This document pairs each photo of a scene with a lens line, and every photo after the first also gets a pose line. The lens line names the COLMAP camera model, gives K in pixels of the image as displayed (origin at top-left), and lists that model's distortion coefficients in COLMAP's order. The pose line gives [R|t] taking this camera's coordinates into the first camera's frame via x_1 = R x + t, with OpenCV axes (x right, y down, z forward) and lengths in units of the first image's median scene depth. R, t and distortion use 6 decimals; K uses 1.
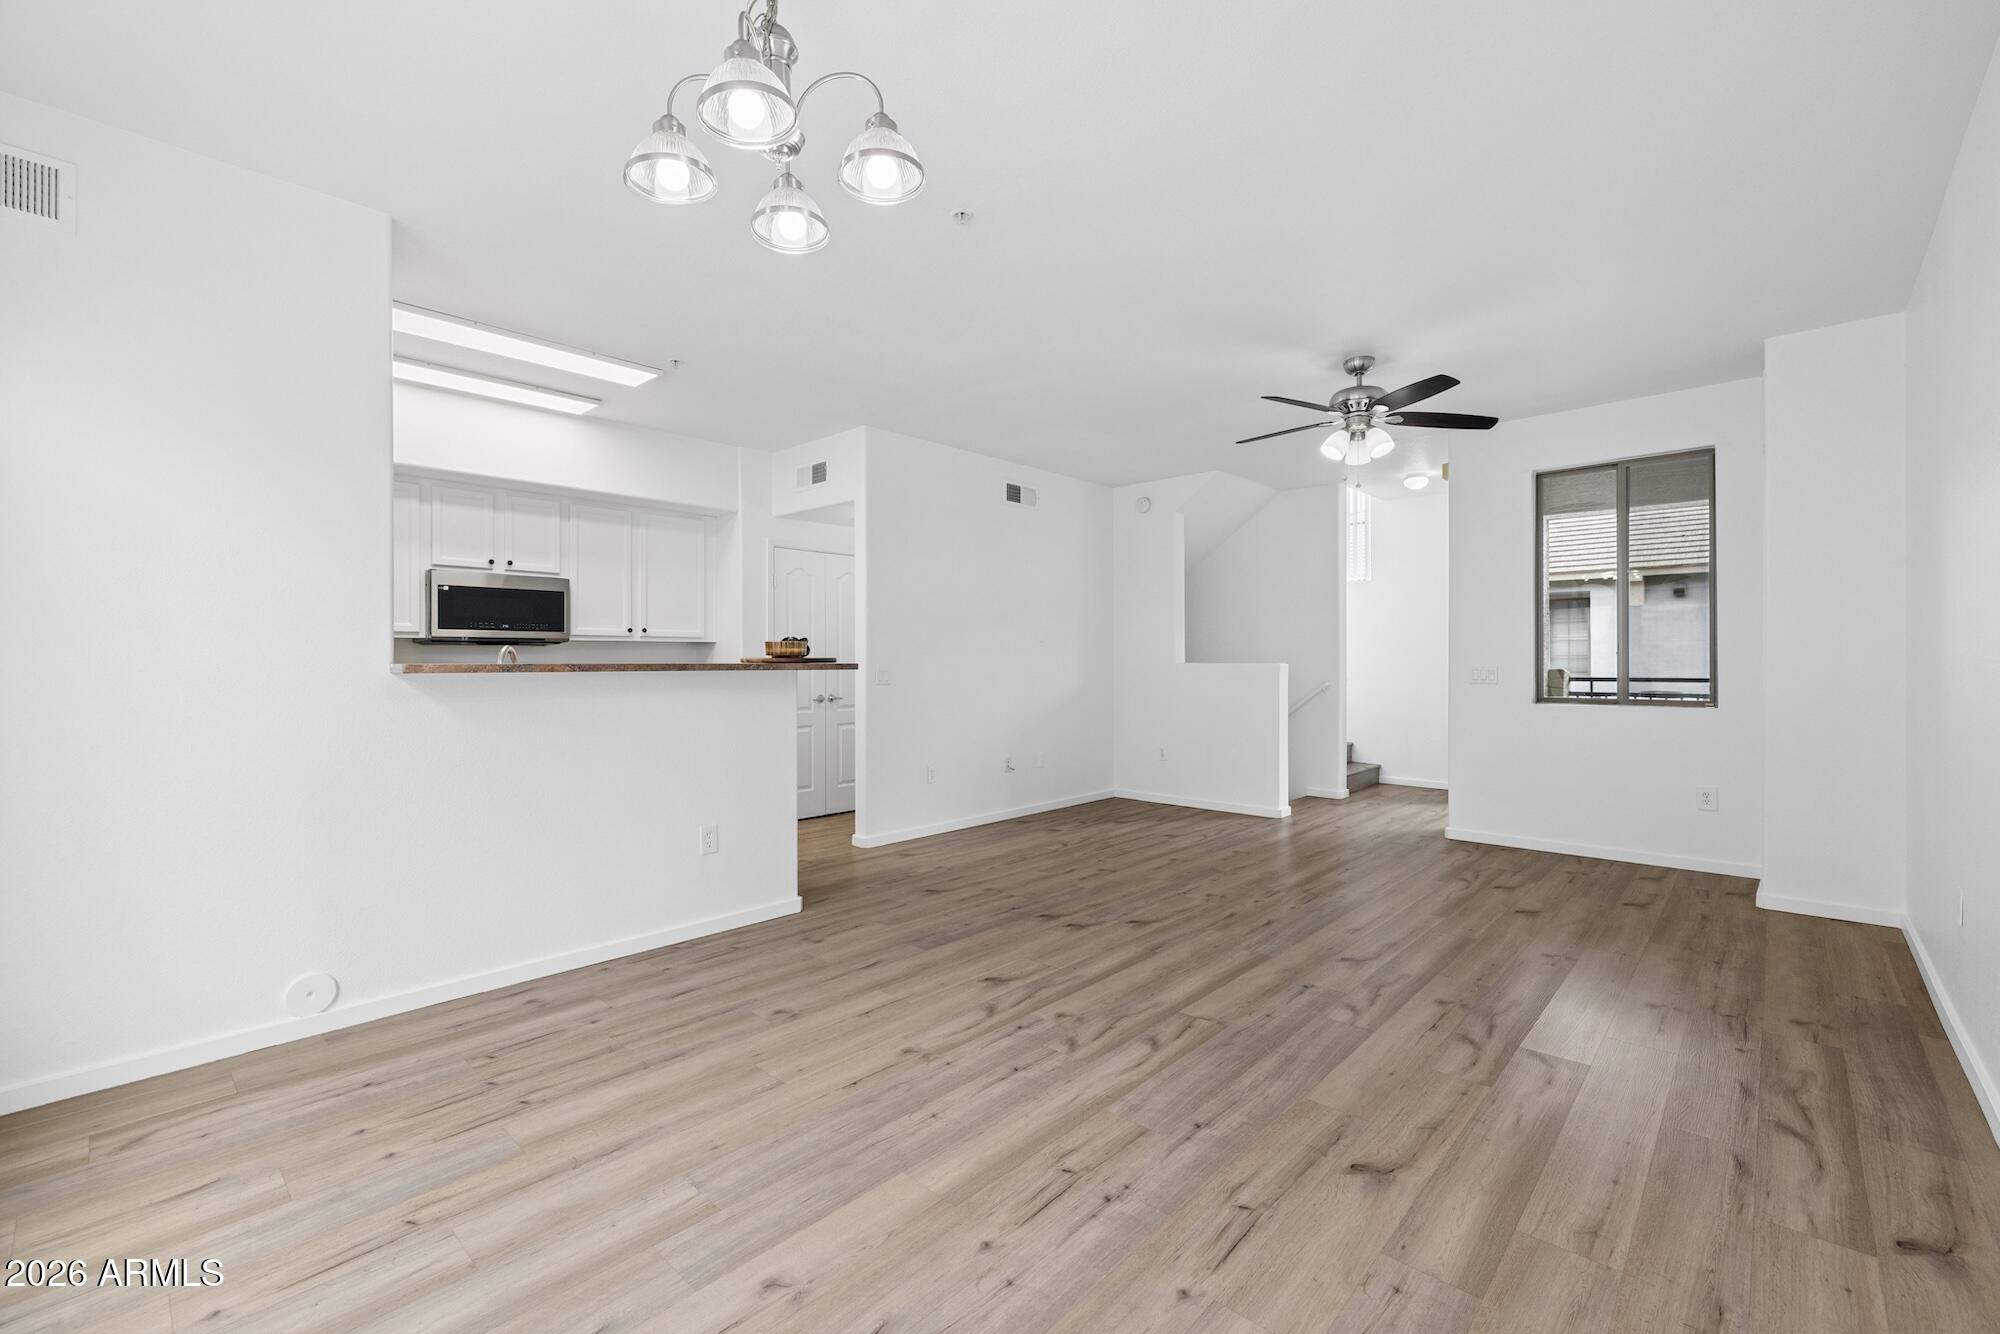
lens RADIAL K [[839.8, 0, 993.6], [0, 839.8, 661.5], [0, 0, 1]] dist [0.001357, -0.000098]
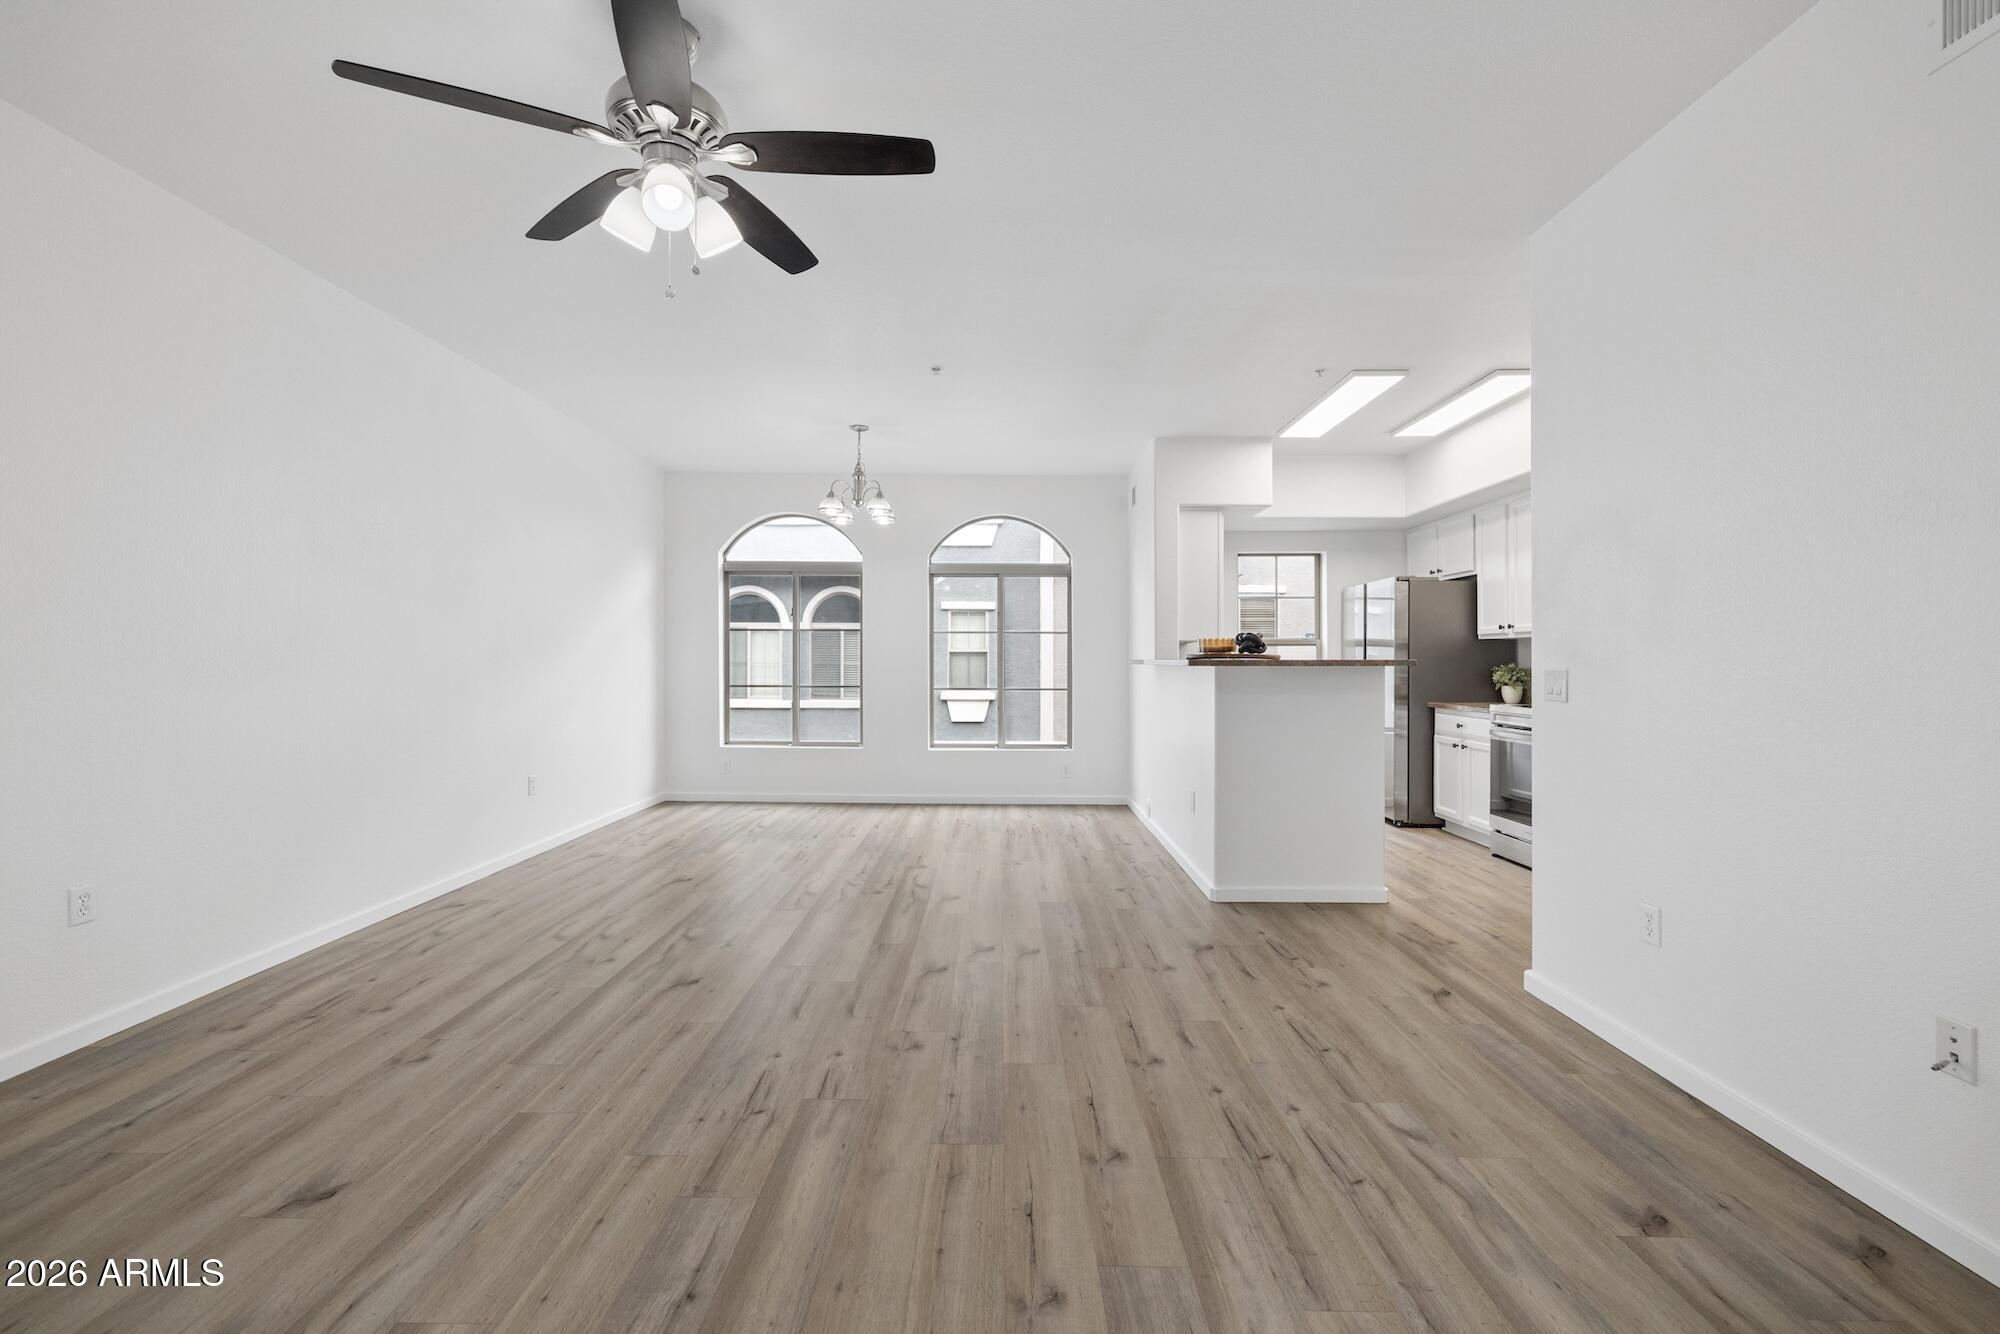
lens RADIAL K [[839.8, 0, 989.8], [0, 839.8, 665.0], [0, 0, 1]] dist [0.001357, -0.000098]
pose [[-0.740138, 0.003628, -0.672445, 0.768462], [-0.000819, 0.999980, 0.006296, 0.002345], [0.672454, 0.005210, -0.740120, 1.830416]]
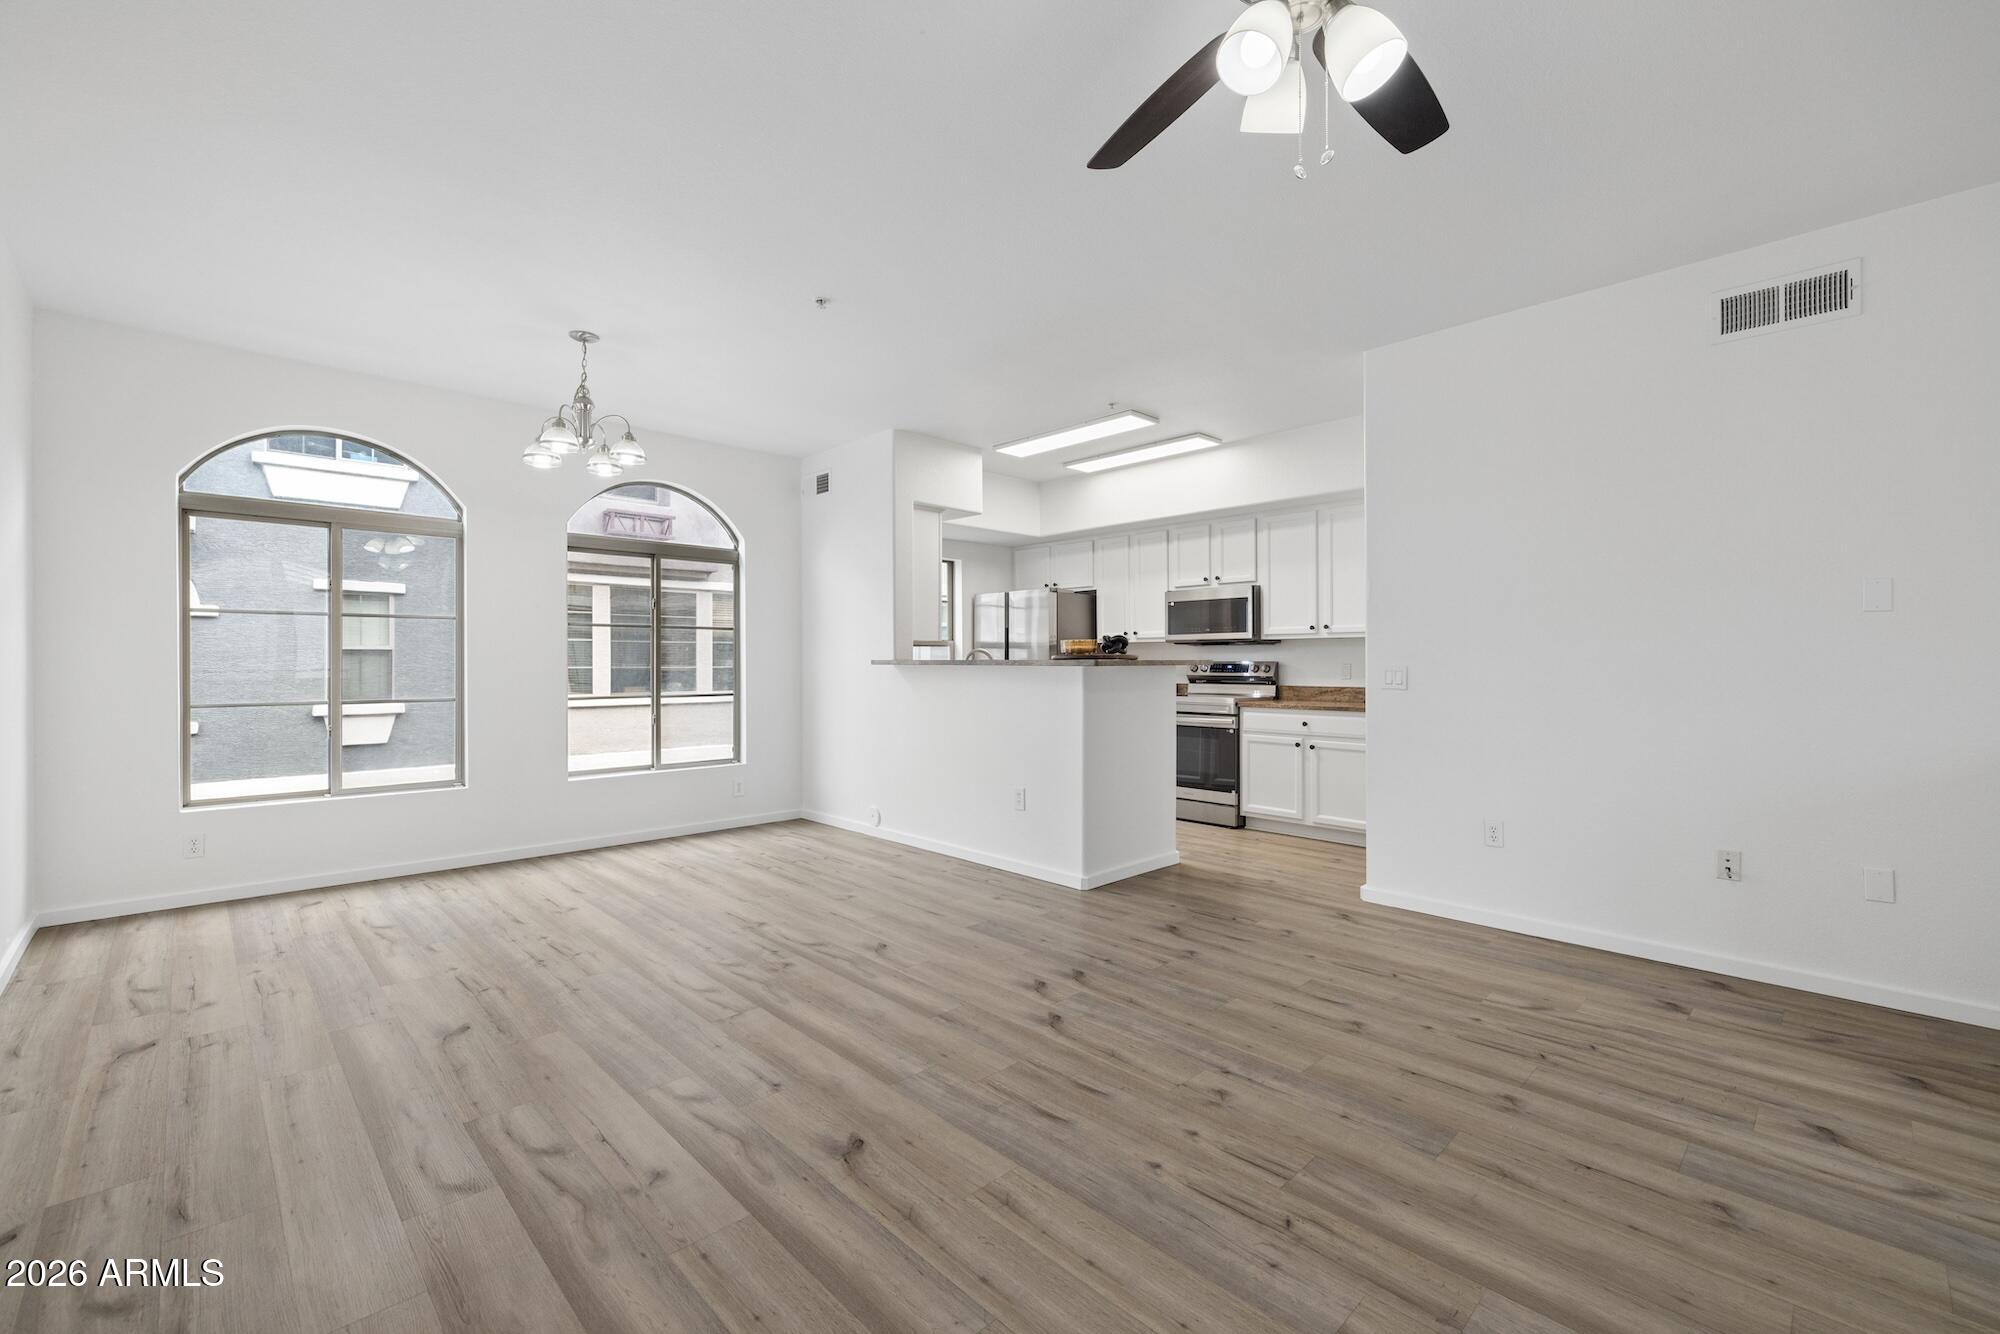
lens RADIAL K [[839.8, 0, 991.8], [0, 839.8, 666.1], [0, 0, 1]] dist [0.001357, -0.000098]
pose [[-0.054586, 0.007963, -0.998477, 0.989497], [0.001438, 0.999968, 0.007897, 0.000965], [0.998508, -0.001004, -0.054596, 1.093526]]
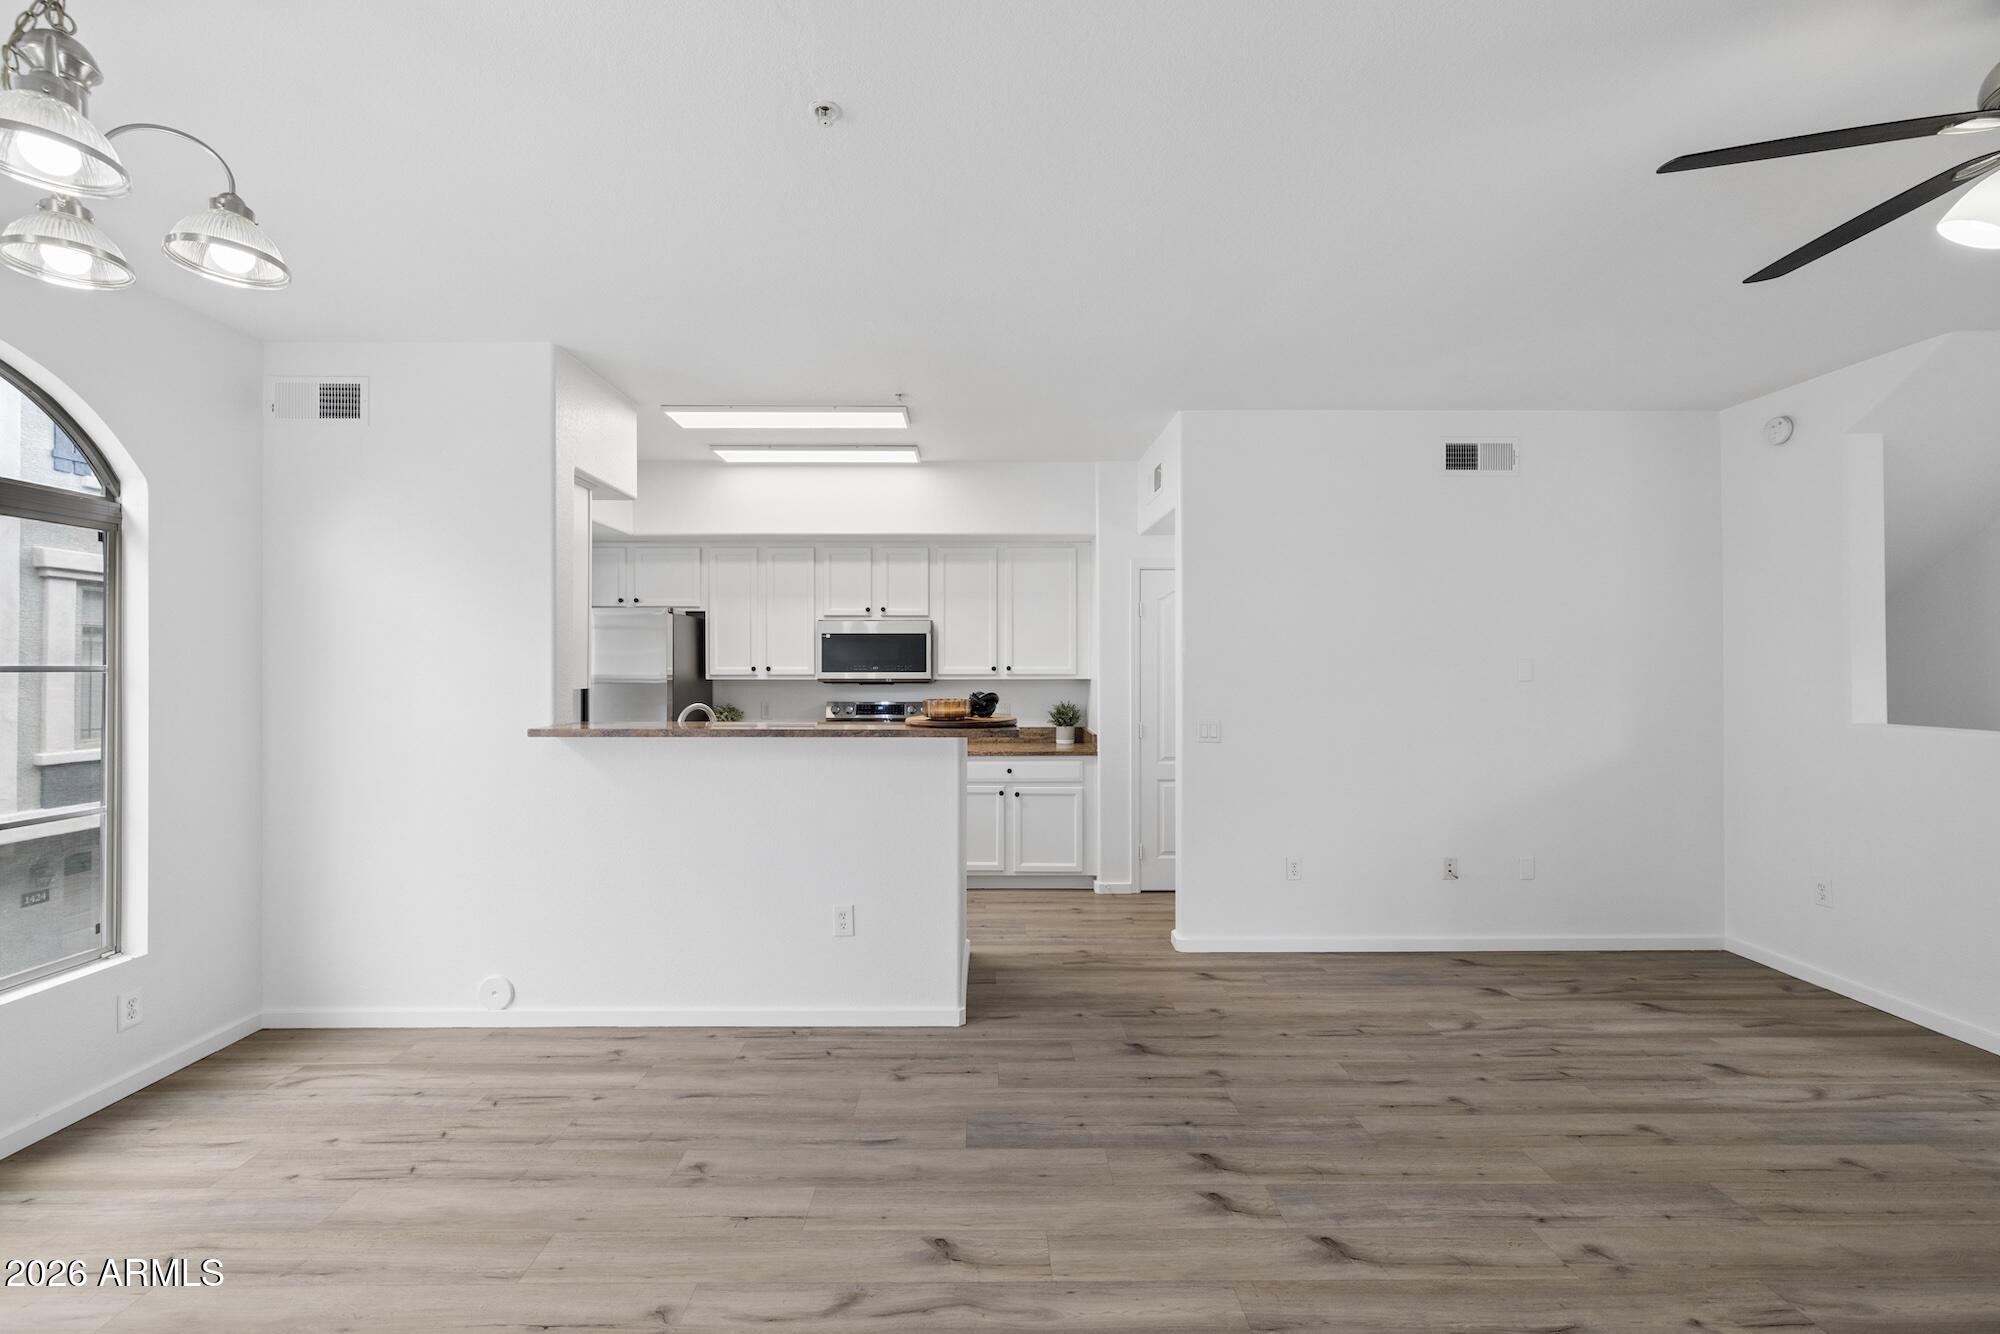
lens RADIAL K [[839.8, 0, 992.0], [0, 839.8, 662.0], [0, 0, 1]] dist [0.001357, -0.000098]
pose [[0.691046, -0.001714, -0.722808, 0.454128], [-0.001535, 0.999991, -0.003838, -0.067749], [0.722809, 0.003762, 0.691038, 0.520024]]
